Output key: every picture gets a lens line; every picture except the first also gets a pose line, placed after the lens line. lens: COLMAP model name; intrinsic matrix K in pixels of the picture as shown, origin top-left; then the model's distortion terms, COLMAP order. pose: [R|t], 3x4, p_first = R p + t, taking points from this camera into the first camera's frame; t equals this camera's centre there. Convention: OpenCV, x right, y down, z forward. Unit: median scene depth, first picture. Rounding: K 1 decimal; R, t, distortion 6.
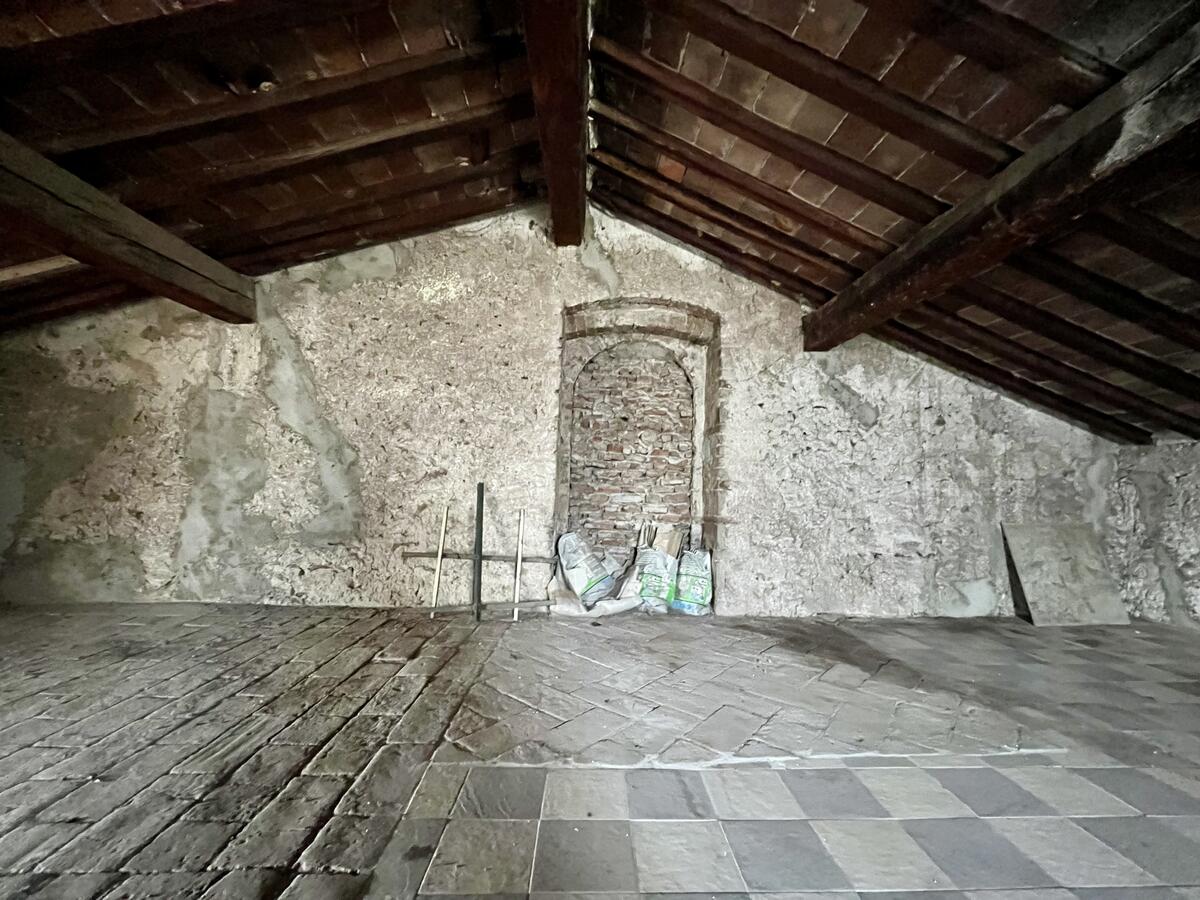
lens RADIAL K [[485.1, 0, 601.5], [0, 485.1, 448.8], [0, 0, 1]] dist [-0.002214, -0.000668]
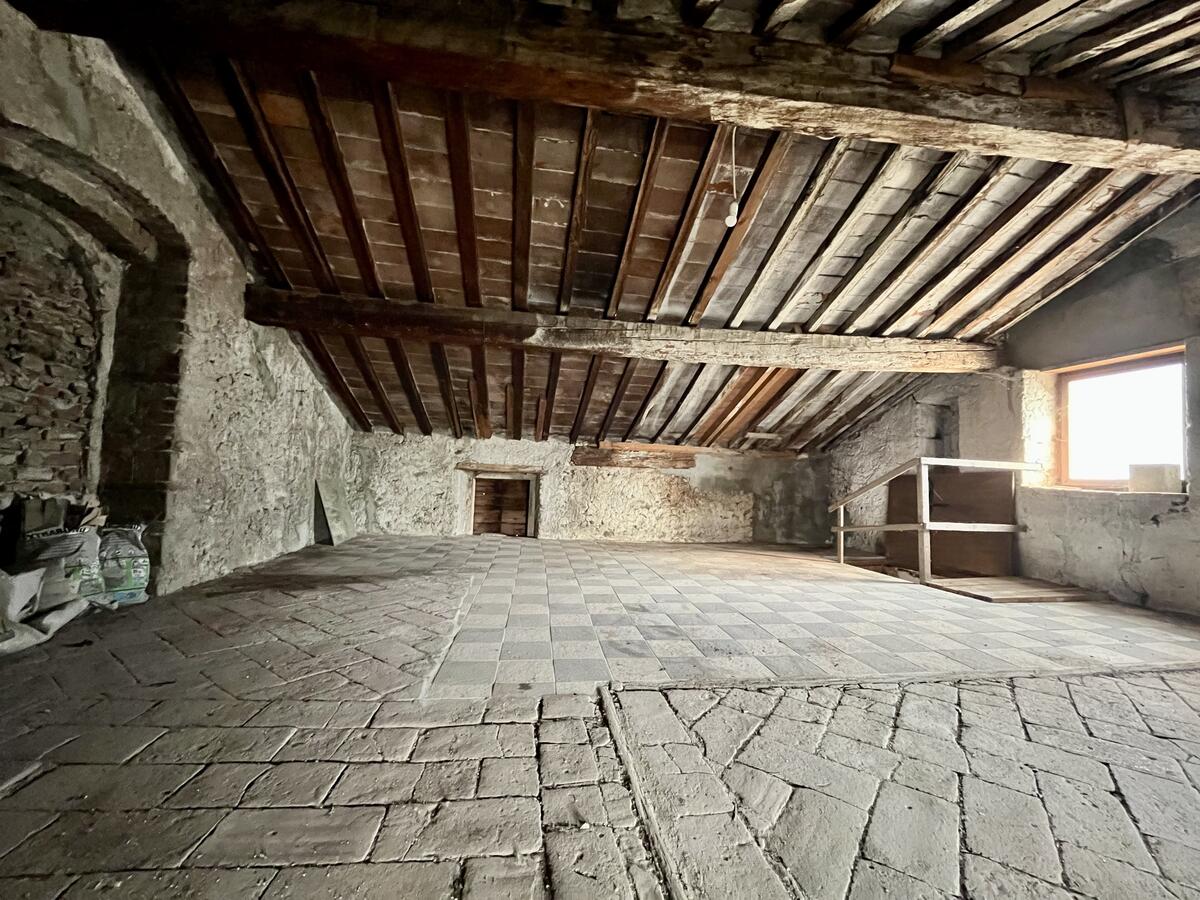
lens RADIAL K [[485.1, 0, 601.3], [0, 485.1, 450.9], [0, 0, 1]] dist [-0.002214, -0.000668]
pose [[-0.096429, 0.027848, 0.994950, -0.668875], [-0.122824, 0.991636, -0.039659, 0.024384], [-0.987733, -0.126028, -0.092202, 0.322826]]
